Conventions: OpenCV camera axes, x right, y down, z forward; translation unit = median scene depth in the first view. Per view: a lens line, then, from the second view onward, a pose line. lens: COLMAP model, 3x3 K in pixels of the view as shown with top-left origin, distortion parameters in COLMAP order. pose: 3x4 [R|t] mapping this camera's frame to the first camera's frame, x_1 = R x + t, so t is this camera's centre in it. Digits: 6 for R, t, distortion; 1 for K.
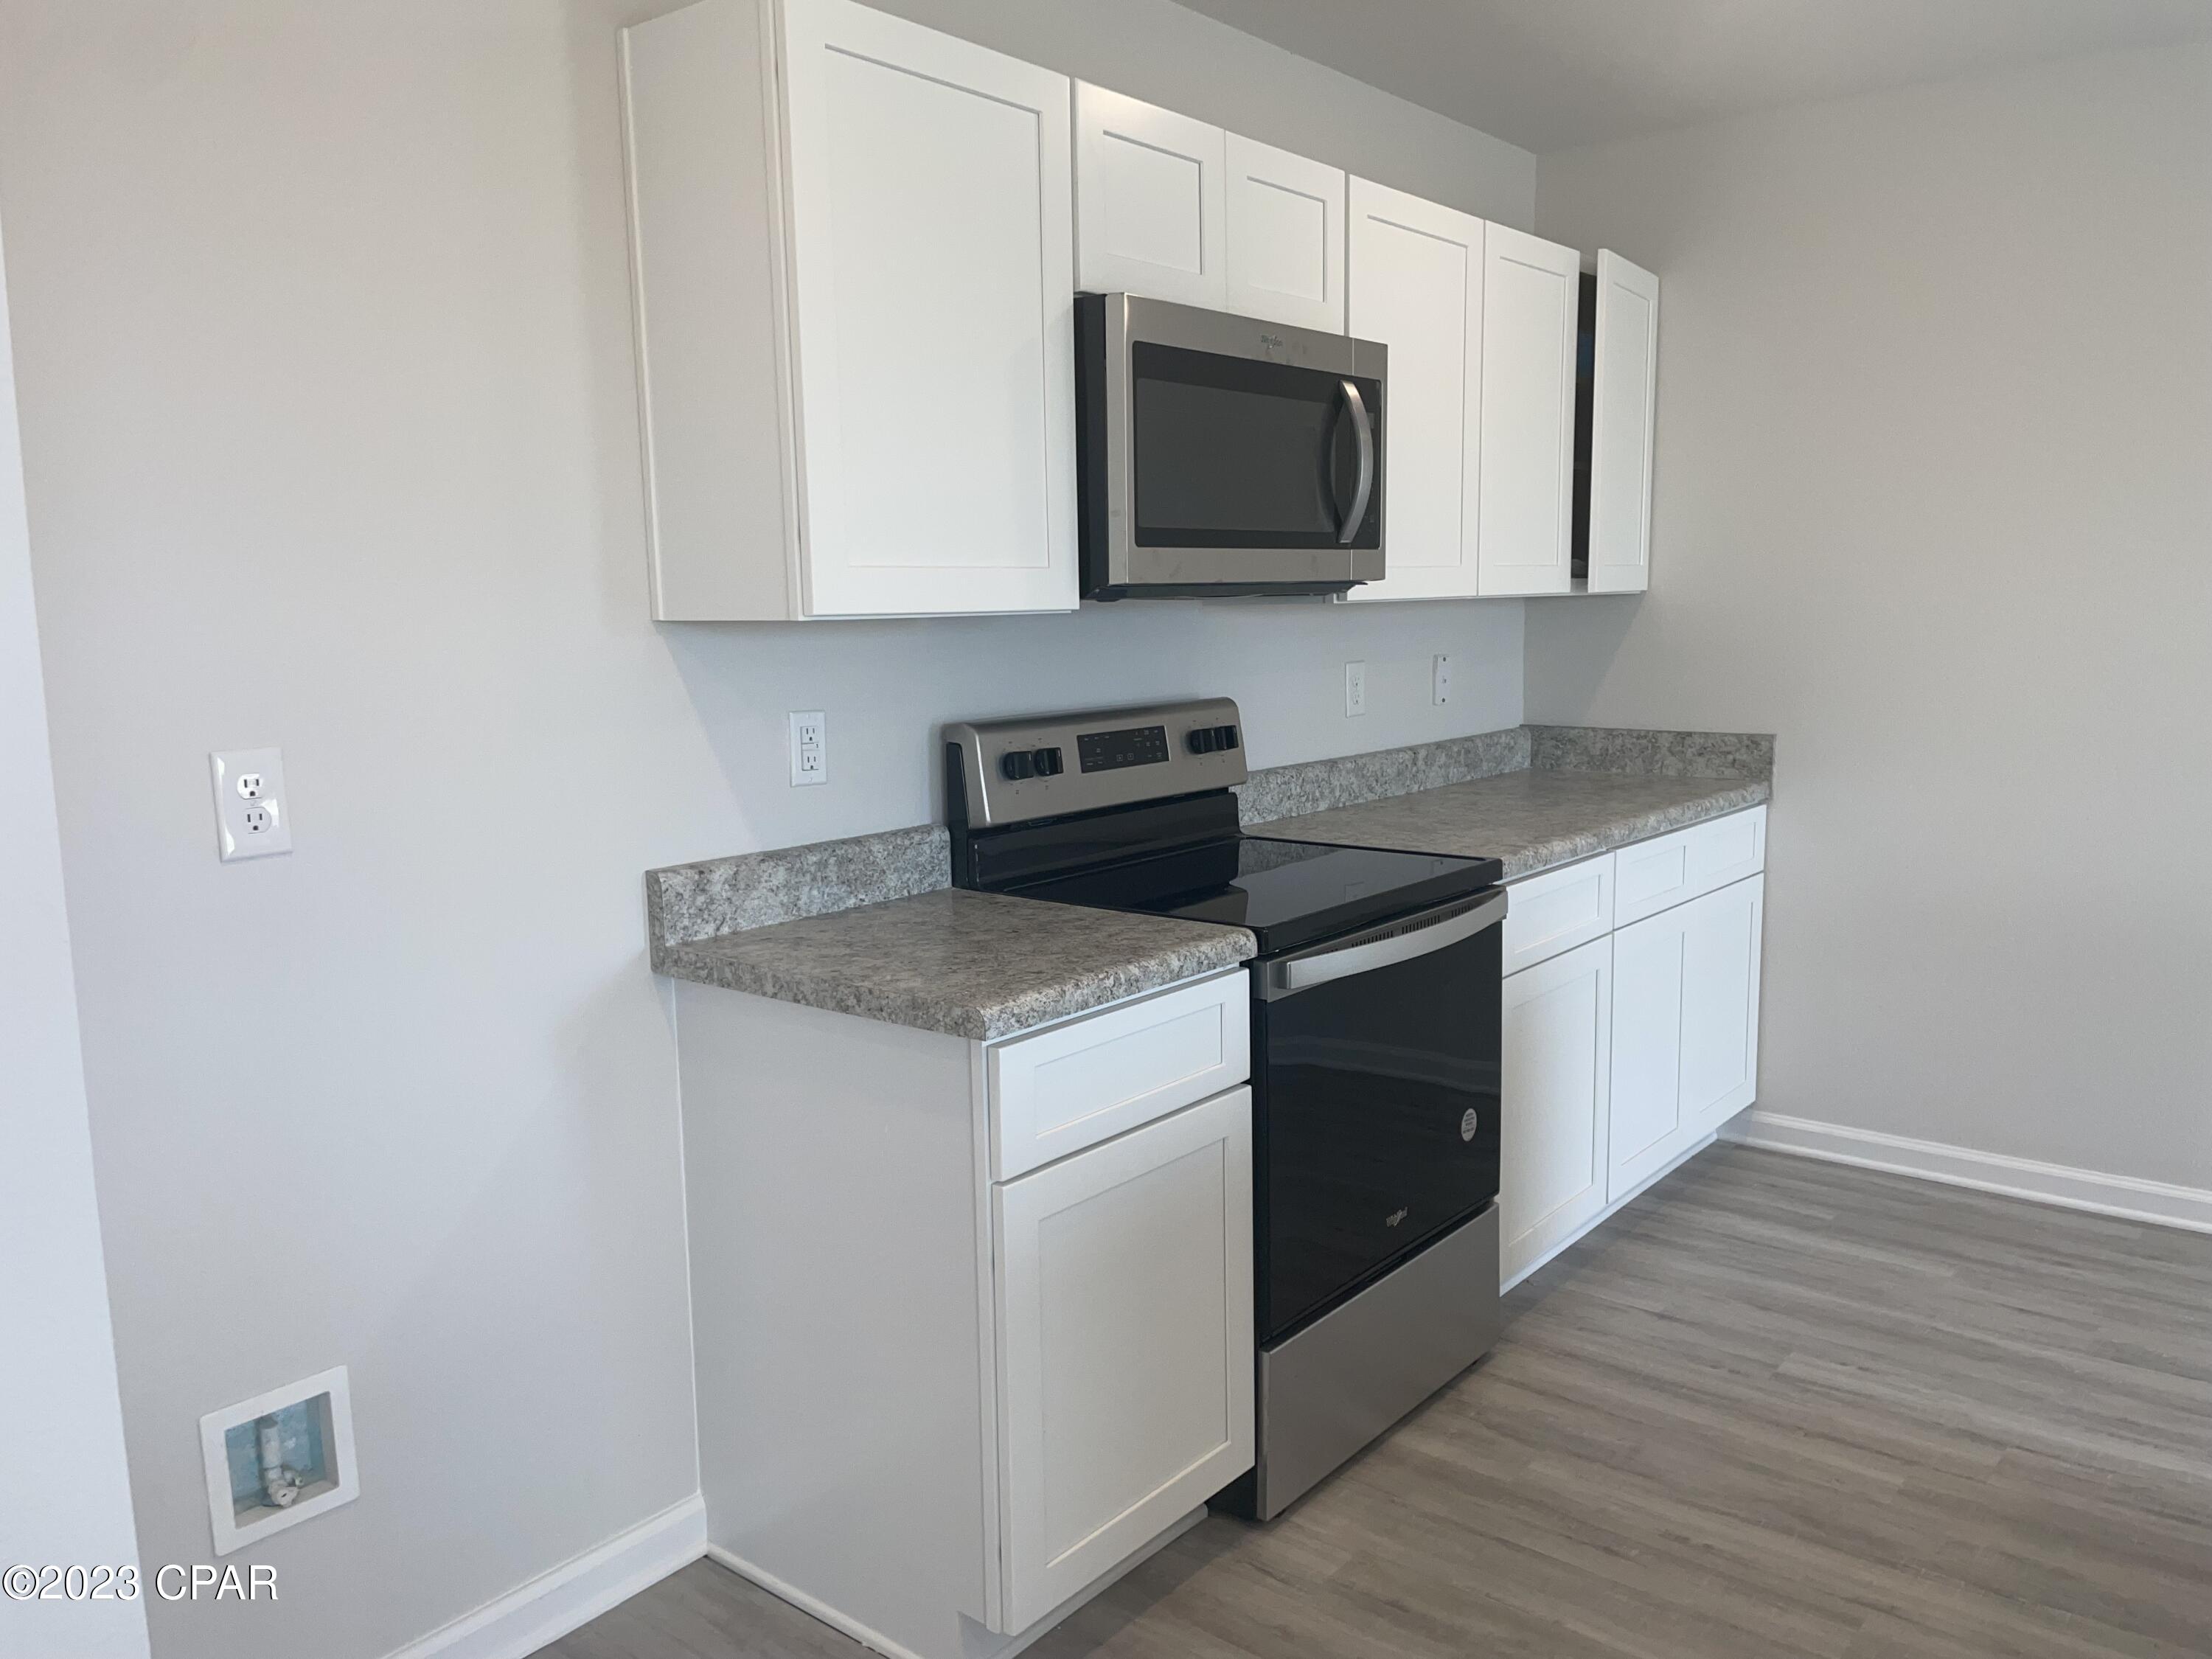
lens RADIAL K [[1684.6, 0, 1106.0], [0, 1684.6, 829.5], [0, 0, 1]] dist [0.092245, -0.132864]
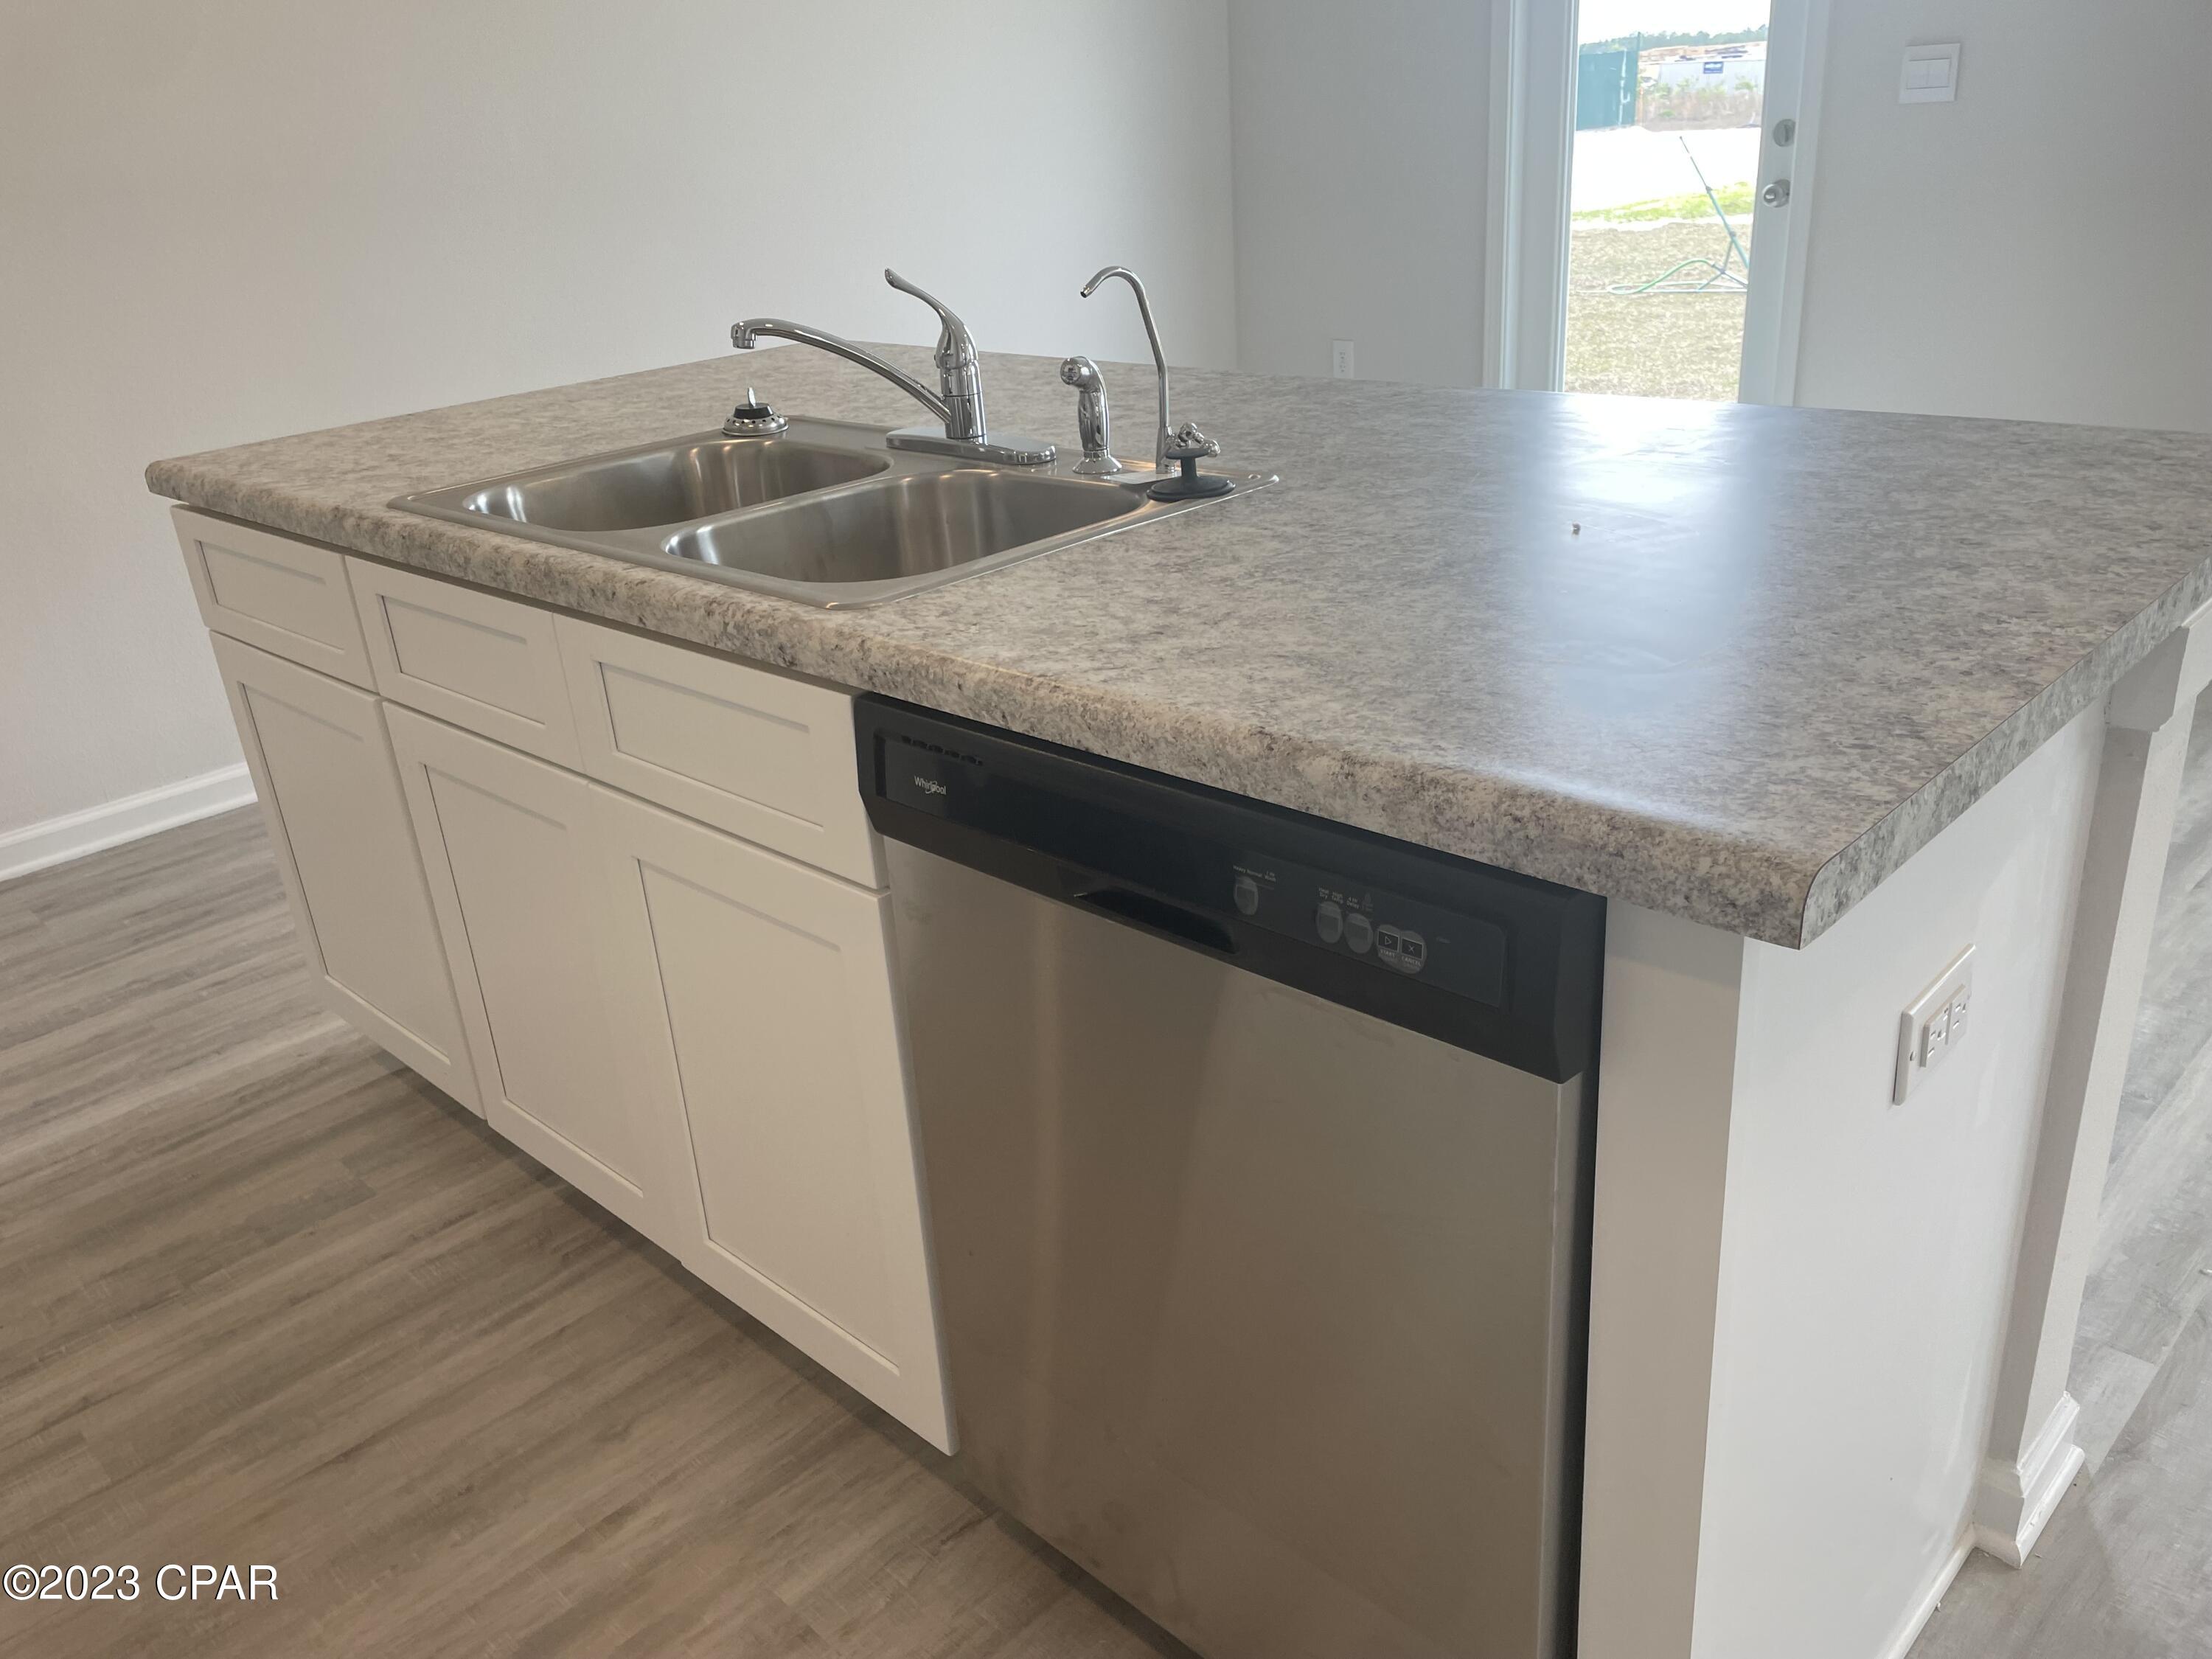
lens RADIAL K [[1684.6, 0, 1106.0], [0, 1684.6, 829.5], [0, 0, 1]] dist [0.092245, -0.132864]
pose [[0.100605, -0.385627, 0.917153, -0.110313], [0.209982, 0.909296, 0.359289, 0.007849], [-0.972515, 0.156439, 0.172455, 0.255183]]
